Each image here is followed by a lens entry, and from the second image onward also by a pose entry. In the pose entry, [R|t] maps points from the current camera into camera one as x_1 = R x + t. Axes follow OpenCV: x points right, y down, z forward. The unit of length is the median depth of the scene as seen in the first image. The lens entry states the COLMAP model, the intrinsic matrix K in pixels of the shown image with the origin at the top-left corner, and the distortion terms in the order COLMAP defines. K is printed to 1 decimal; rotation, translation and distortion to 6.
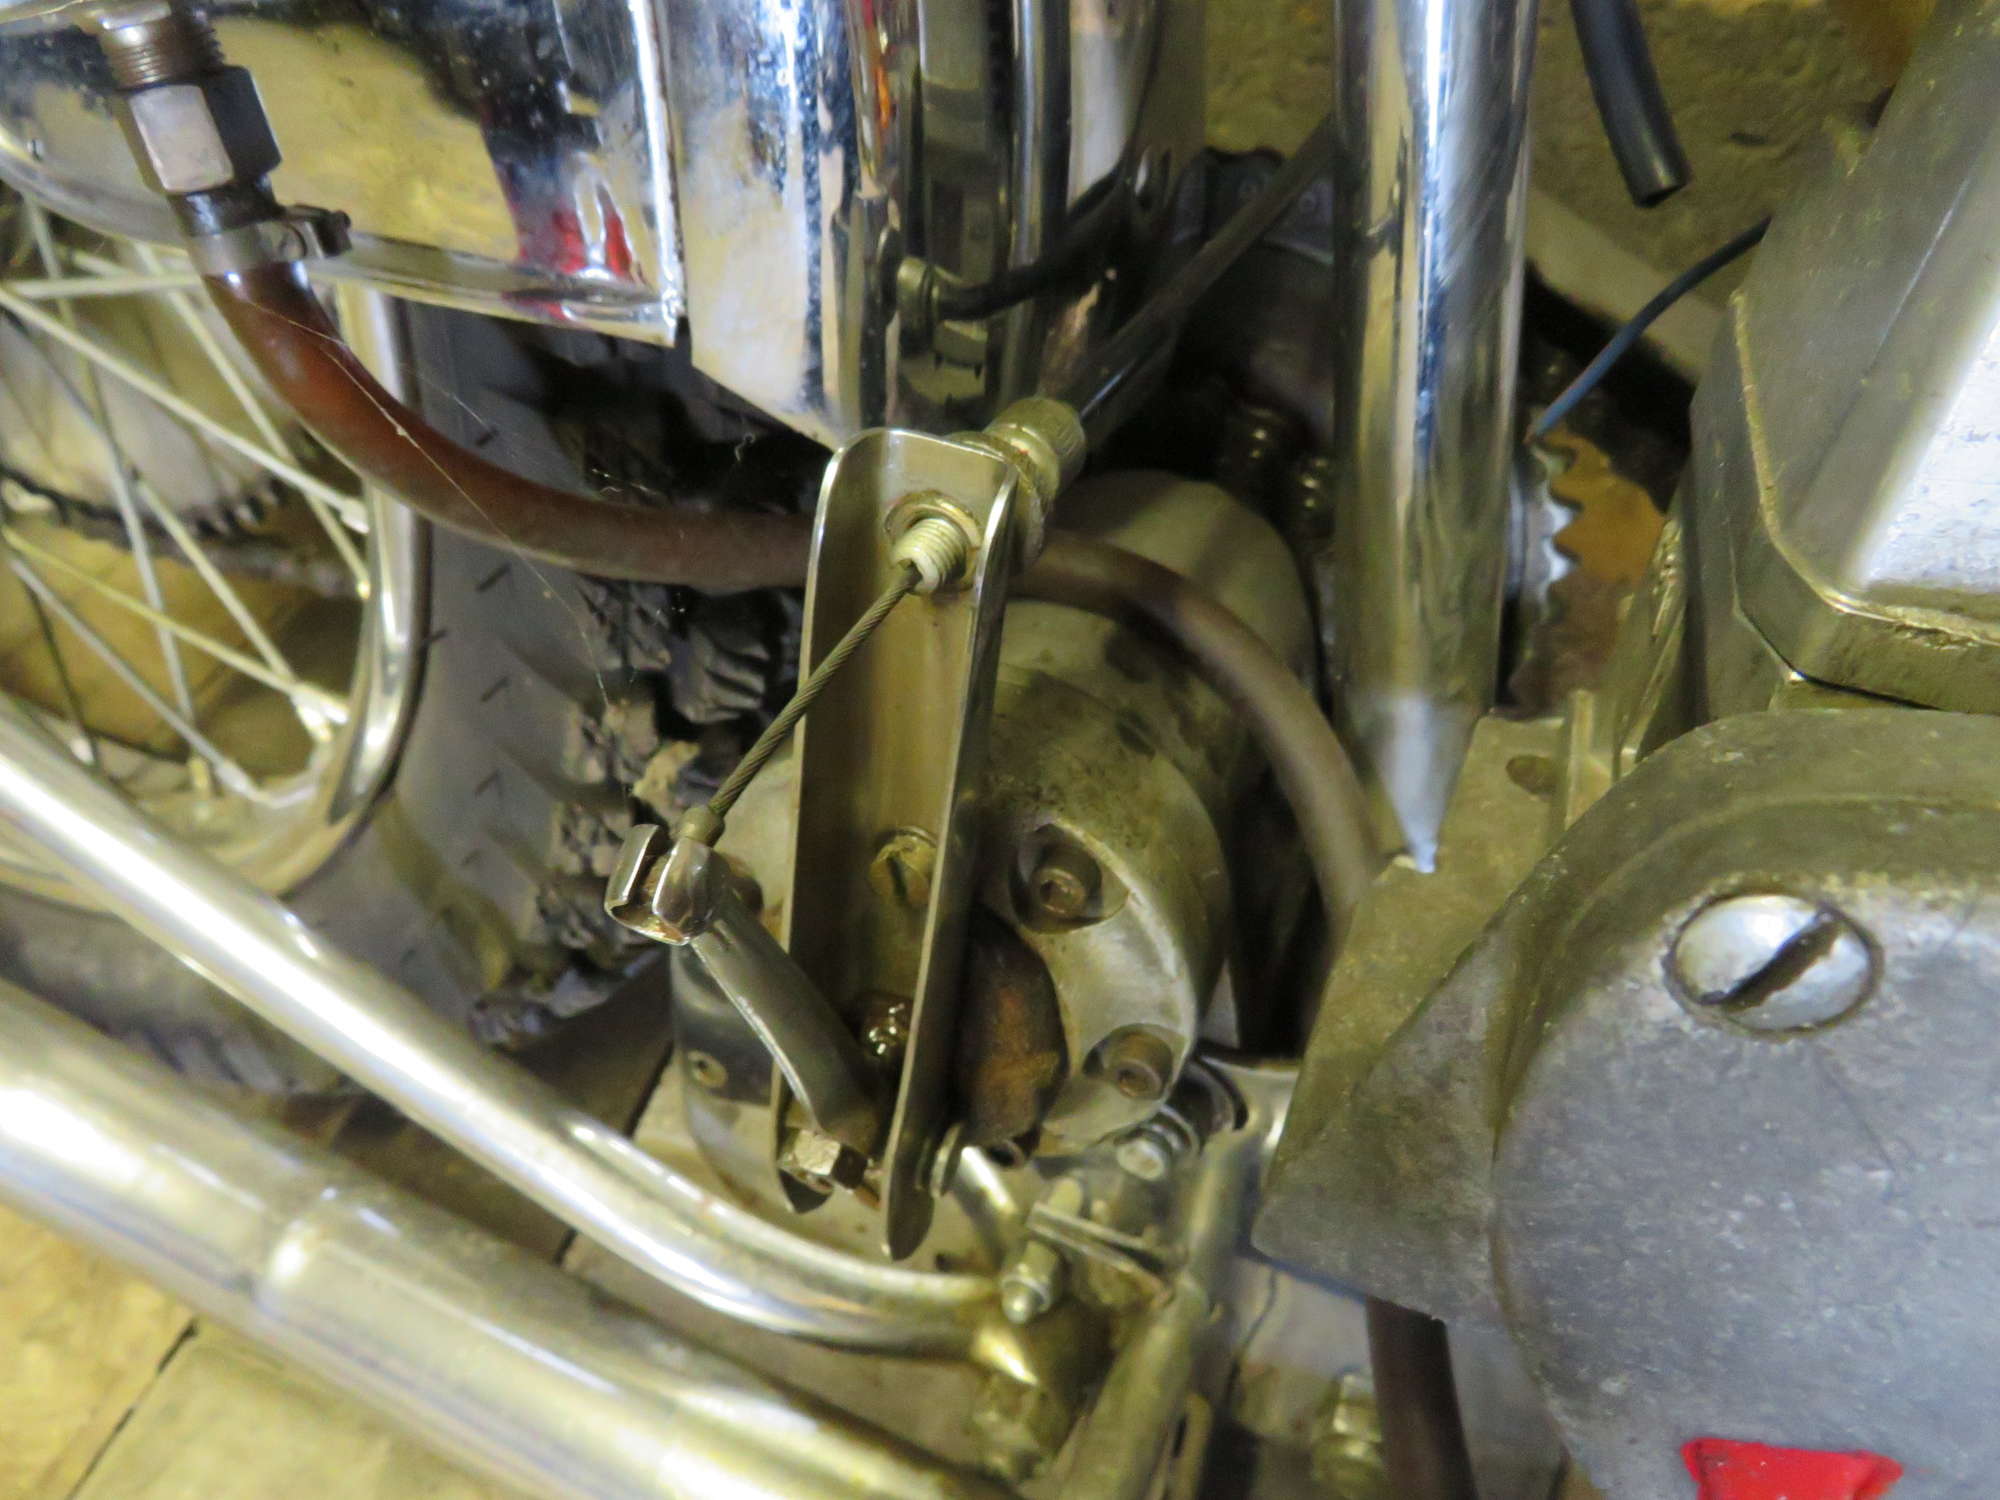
lens RADIAL K [[1412.0, 0, 1000.9], [0, 1412.0, 761.5], [0, 0, 1]] dist [-0.027731, 0.005137]
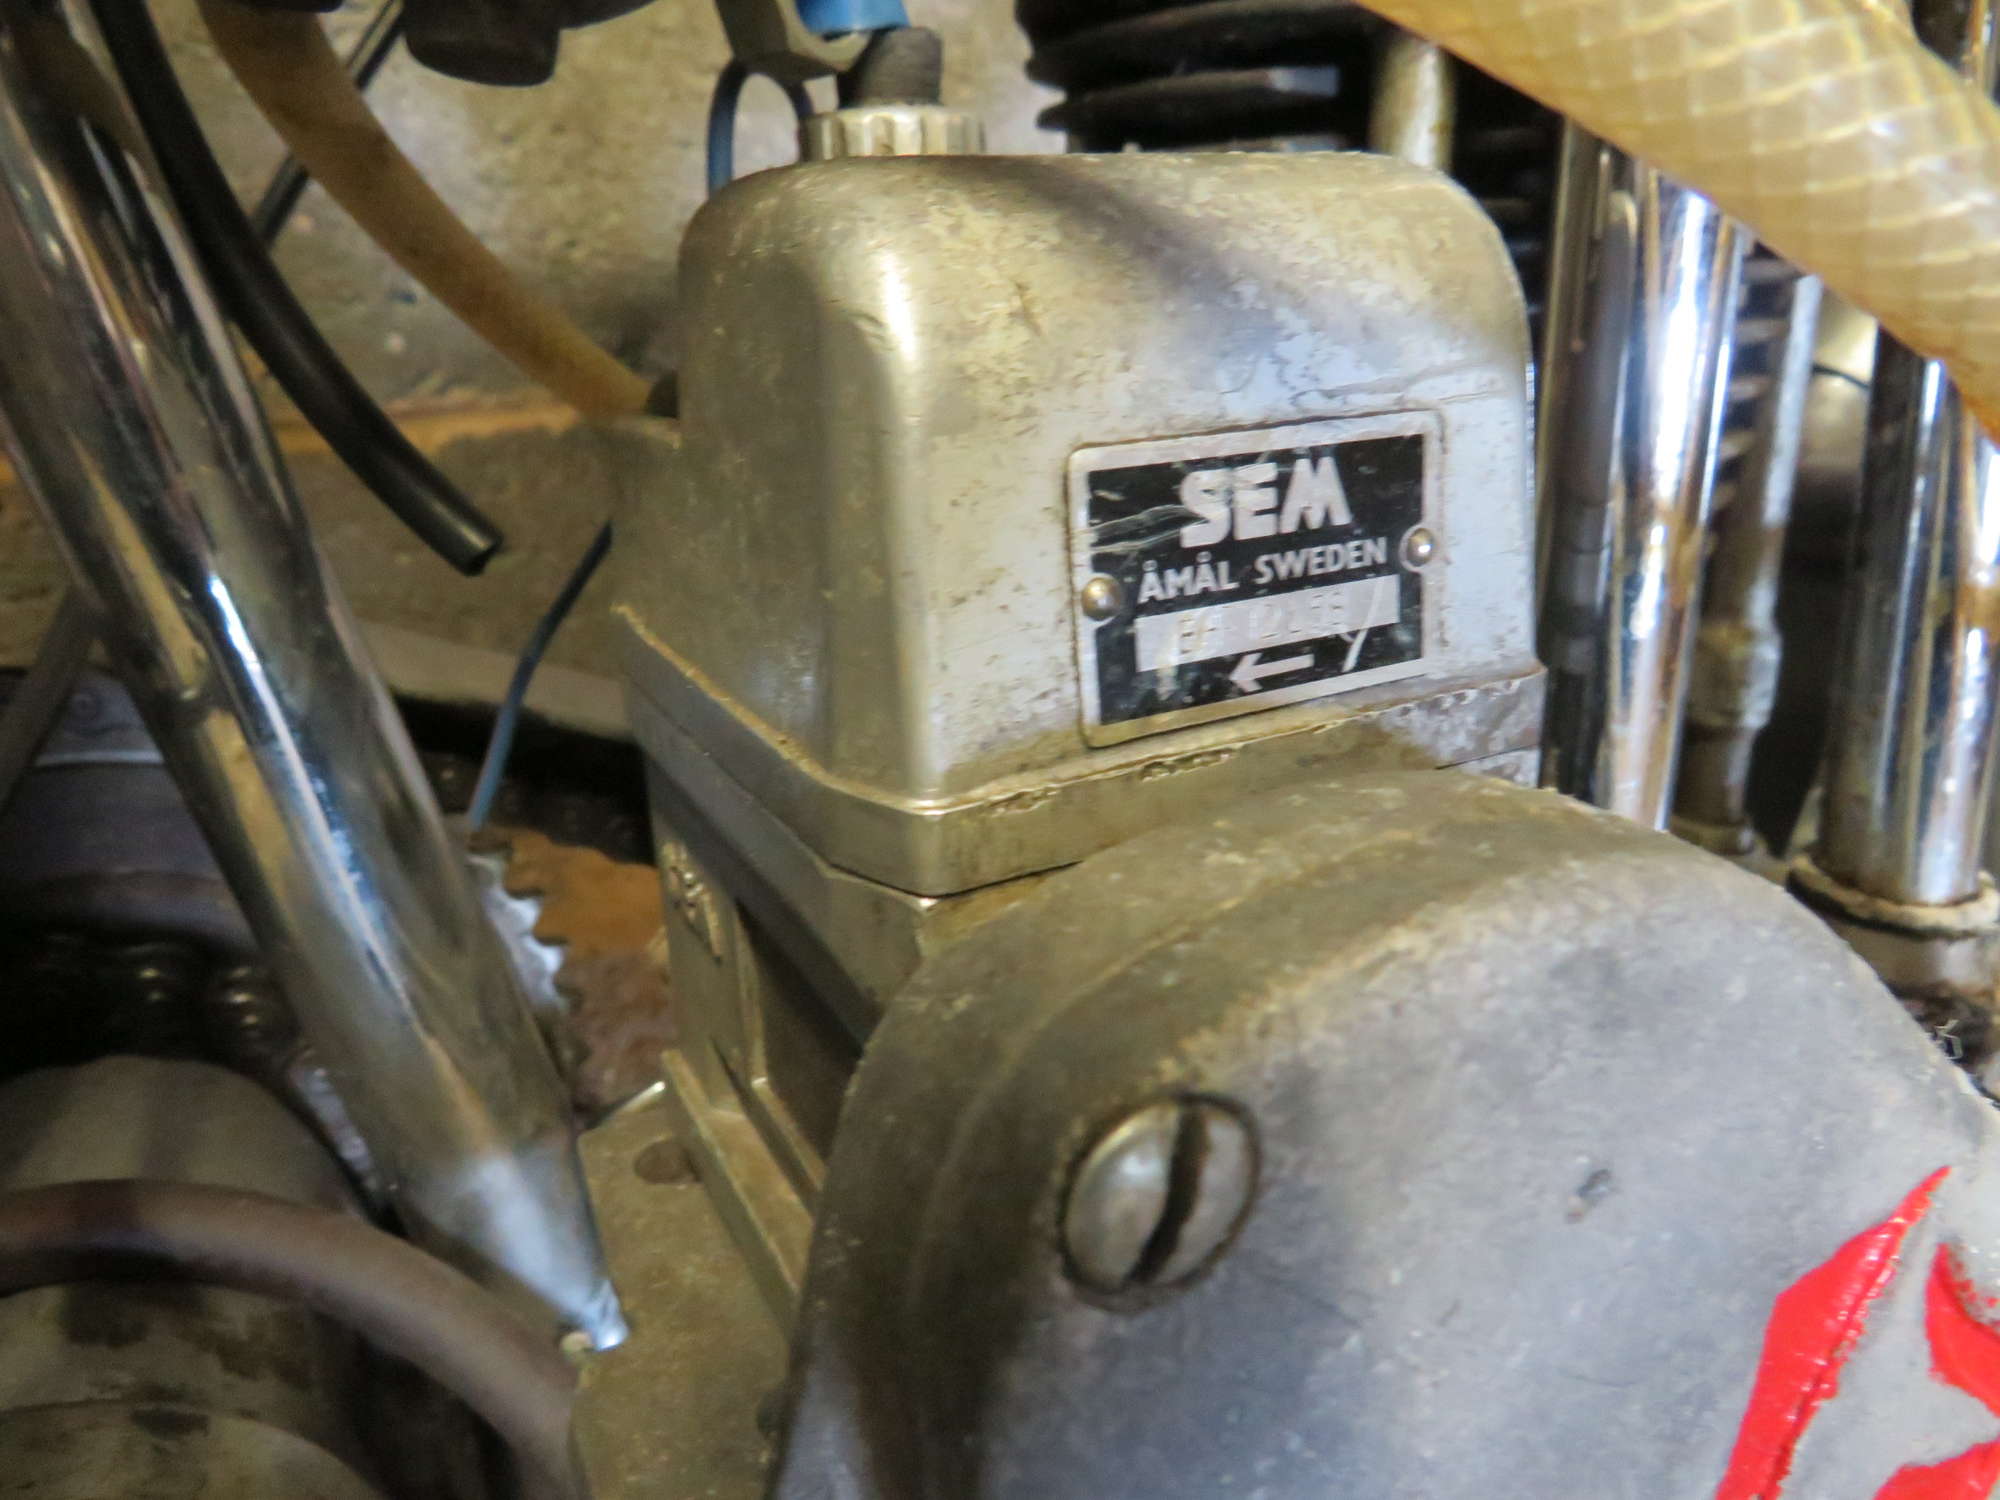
lens RADIAL K [[1412.0, 0, 996.0], [0, 1412.0, 744.8], [0, 0, 1]] dist [-0.027731, 0.005137]
pose [[0.661337, -0.329245, 0.673967, 0.015758], [0.521925, 0.847318, -0.098214, -0.022441], [-0.538728, 0.416712, 0.732204, 0.179507]]
